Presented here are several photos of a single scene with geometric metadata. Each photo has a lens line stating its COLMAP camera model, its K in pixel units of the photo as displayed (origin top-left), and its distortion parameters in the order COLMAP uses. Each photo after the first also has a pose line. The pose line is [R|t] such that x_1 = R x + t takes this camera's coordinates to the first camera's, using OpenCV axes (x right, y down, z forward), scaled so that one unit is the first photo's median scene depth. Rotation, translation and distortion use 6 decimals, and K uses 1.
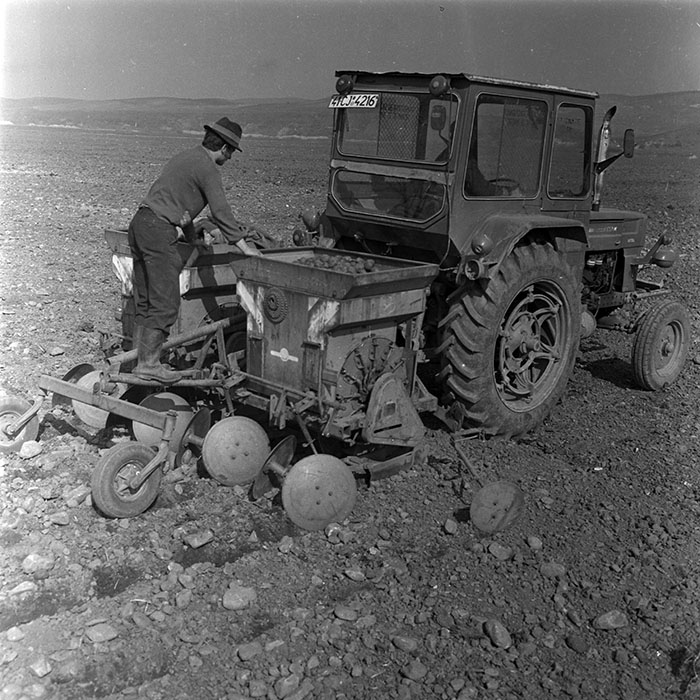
lens RADIAL K [[937.9, 0, 385.2], [0, 937.9, 348.9], [0, 0, 1]] dist [0.011763, -0.013009]
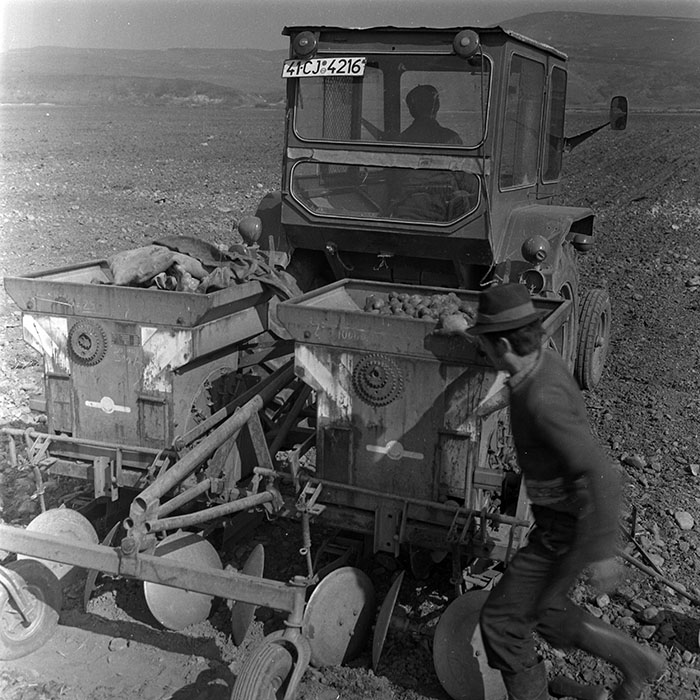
lens RADIAL K [[937.9, 0, 385.2], [0, 937.9, 348.9], [0, 0, 1]] dist [0.011763, -0.013009]
pose [[0.944117, -0.123947, 0.305418, -0.296359], [0.111735, 0.992089, 0.057217, -0.100165], [-0.310094, -0.019894, 0.950498, 0.343976]]
